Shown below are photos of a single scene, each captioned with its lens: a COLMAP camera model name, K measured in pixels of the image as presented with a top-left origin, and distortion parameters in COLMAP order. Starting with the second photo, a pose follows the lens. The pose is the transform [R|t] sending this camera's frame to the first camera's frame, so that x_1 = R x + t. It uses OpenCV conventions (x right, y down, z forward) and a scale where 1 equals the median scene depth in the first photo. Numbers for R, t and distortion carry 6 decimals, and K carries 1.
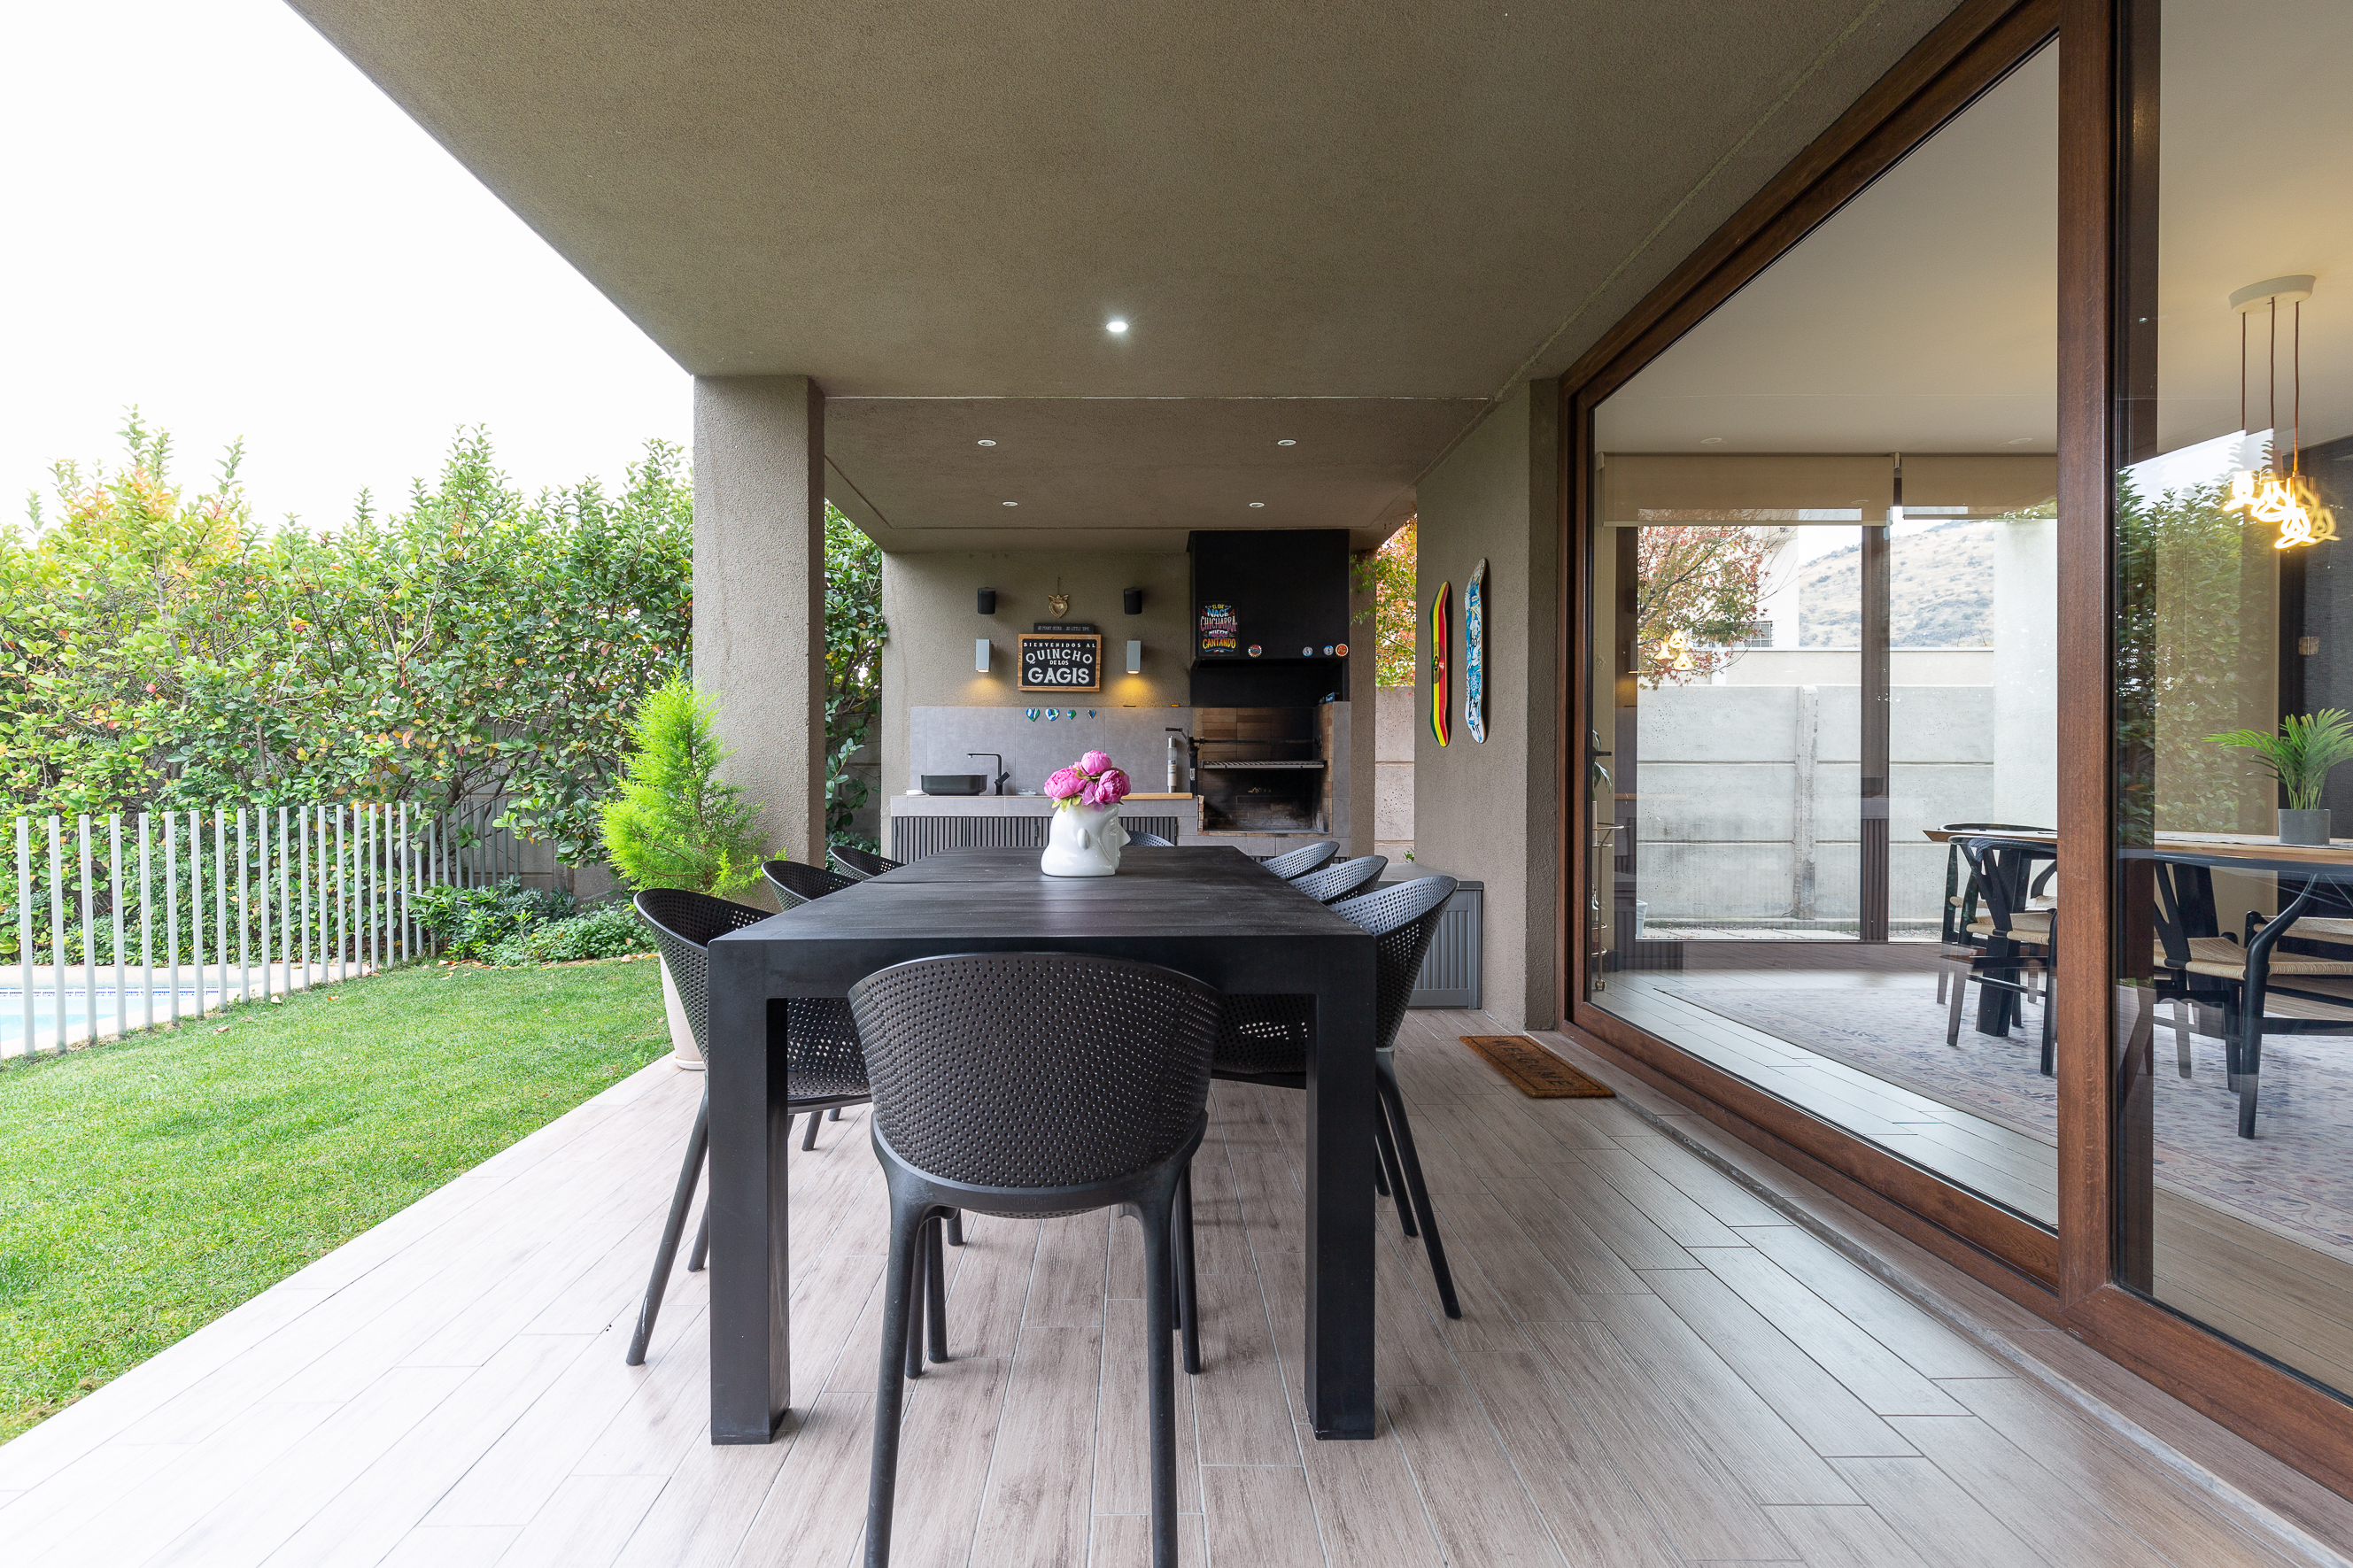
lens RADIAL K [[1063.1, 0, 1165.5], [0, 1063.1, 787.7], [0, 0, 1]] dist [0.009113, -0.001238]
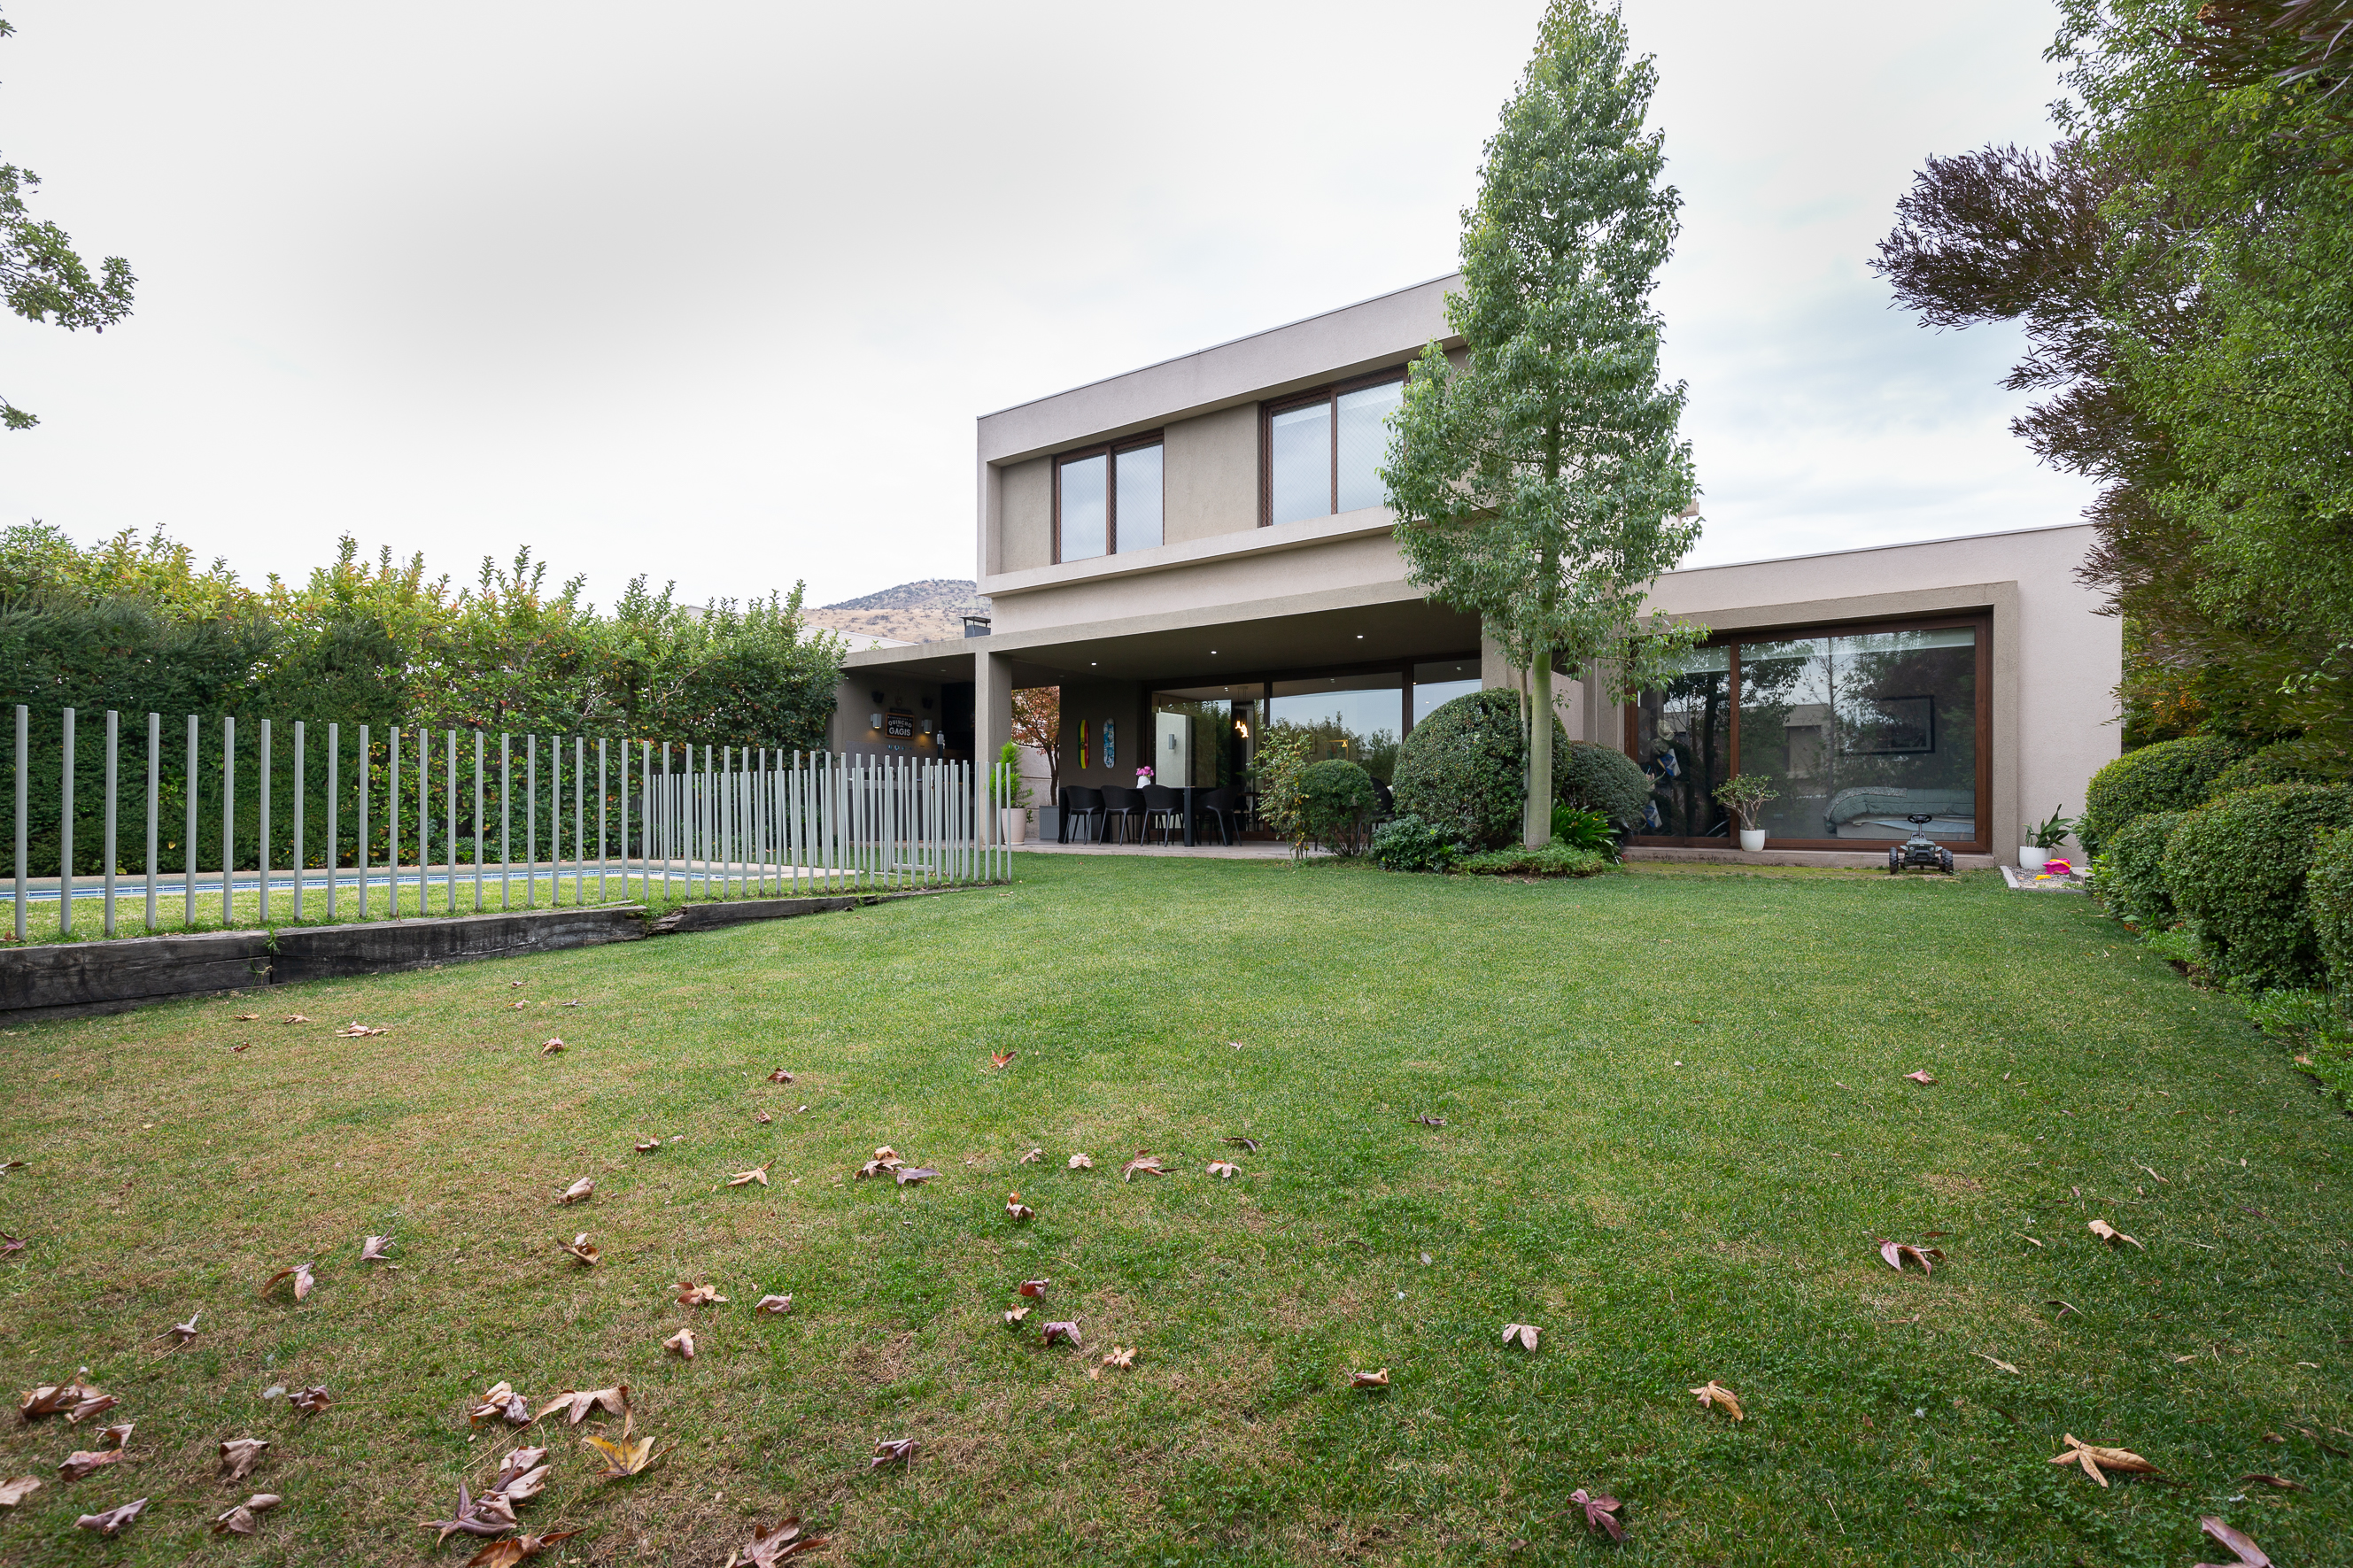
lens RADIAL K [[1063.1, 0, 1172.7], [0, 1063.1, 793.5], [0, 0, 1]] dist [0.009113, -0.001238]
pose [[0.584675, 0.019494, 0.811033, -1.670440], [0.000897, 0.999695, -0.024675, 0.089080], [-0.811267, 0.015154, 0.584480, -0.851964]]
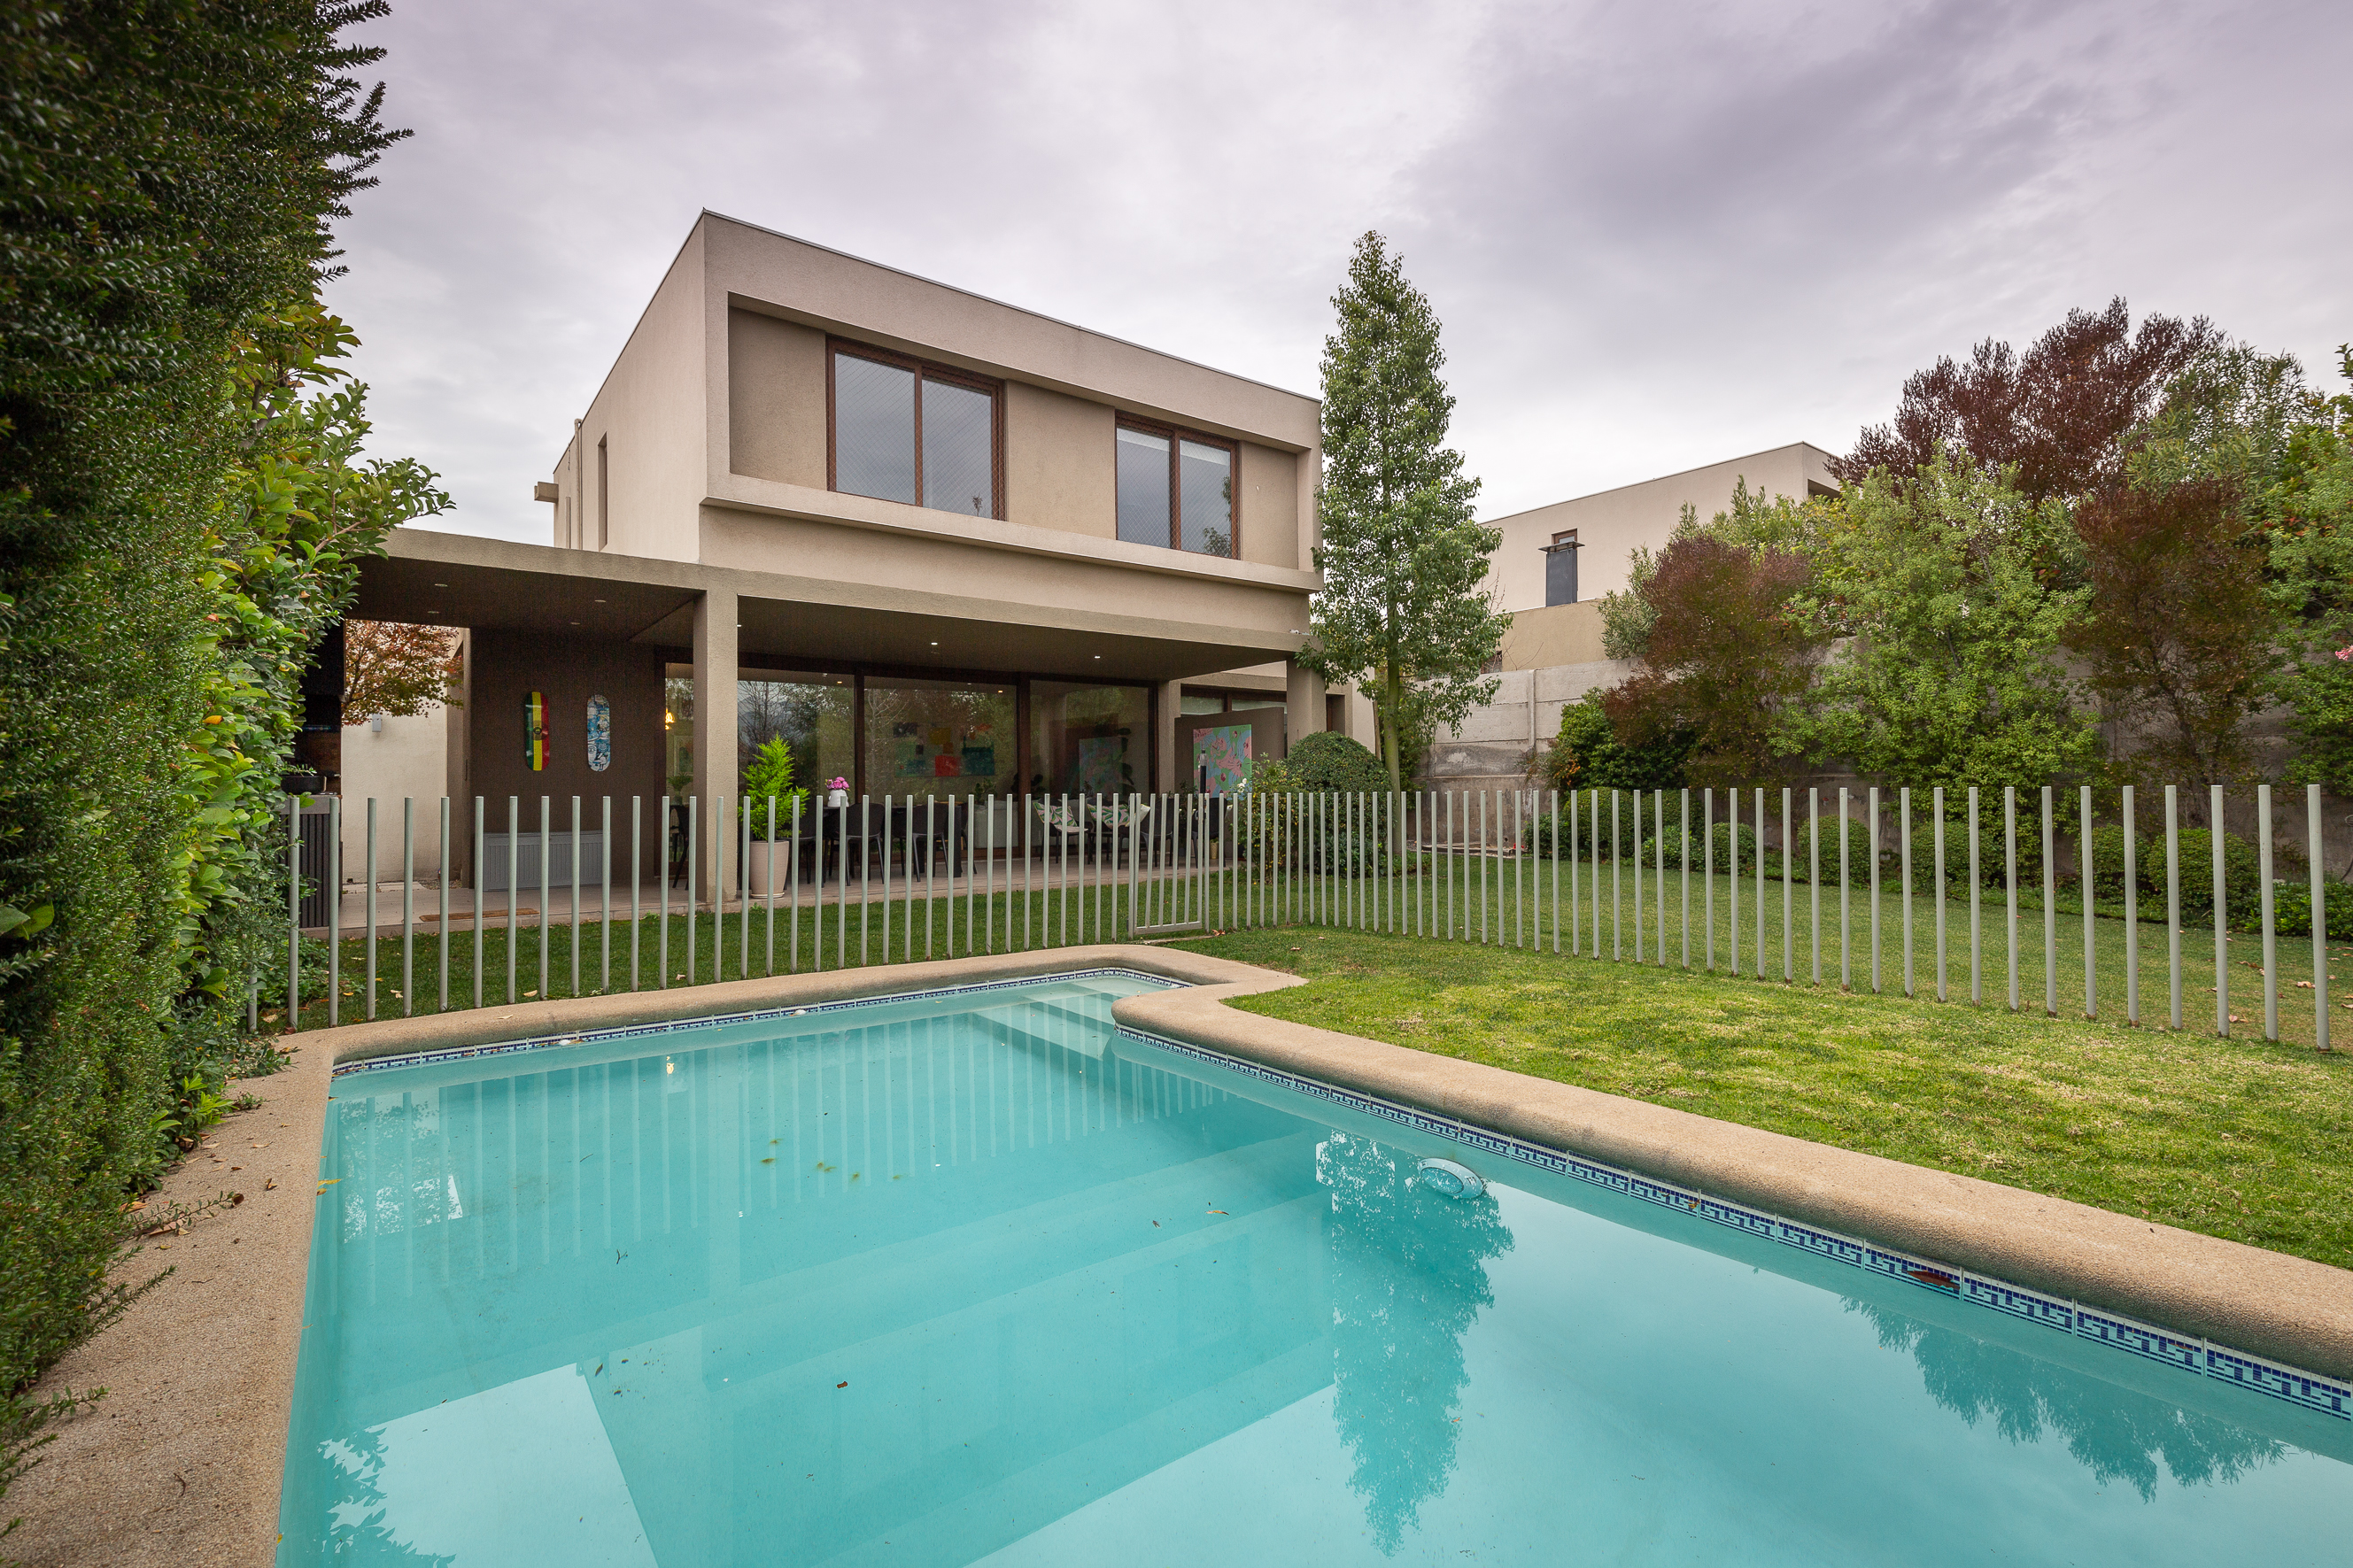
lens RADIAL K [[1063.1, 0, 1168.7], [0, 1063.1, 794.2], [0, 0, 1]] dist [0.009113, -0.001238]
pose [[-0.579284, 0.013947, 0.815007, -1.584127], [0.004873, 0.999895, -0.013647, 0.032154], [-0.815111, -0.003934, -0.579291, 0.866447]]
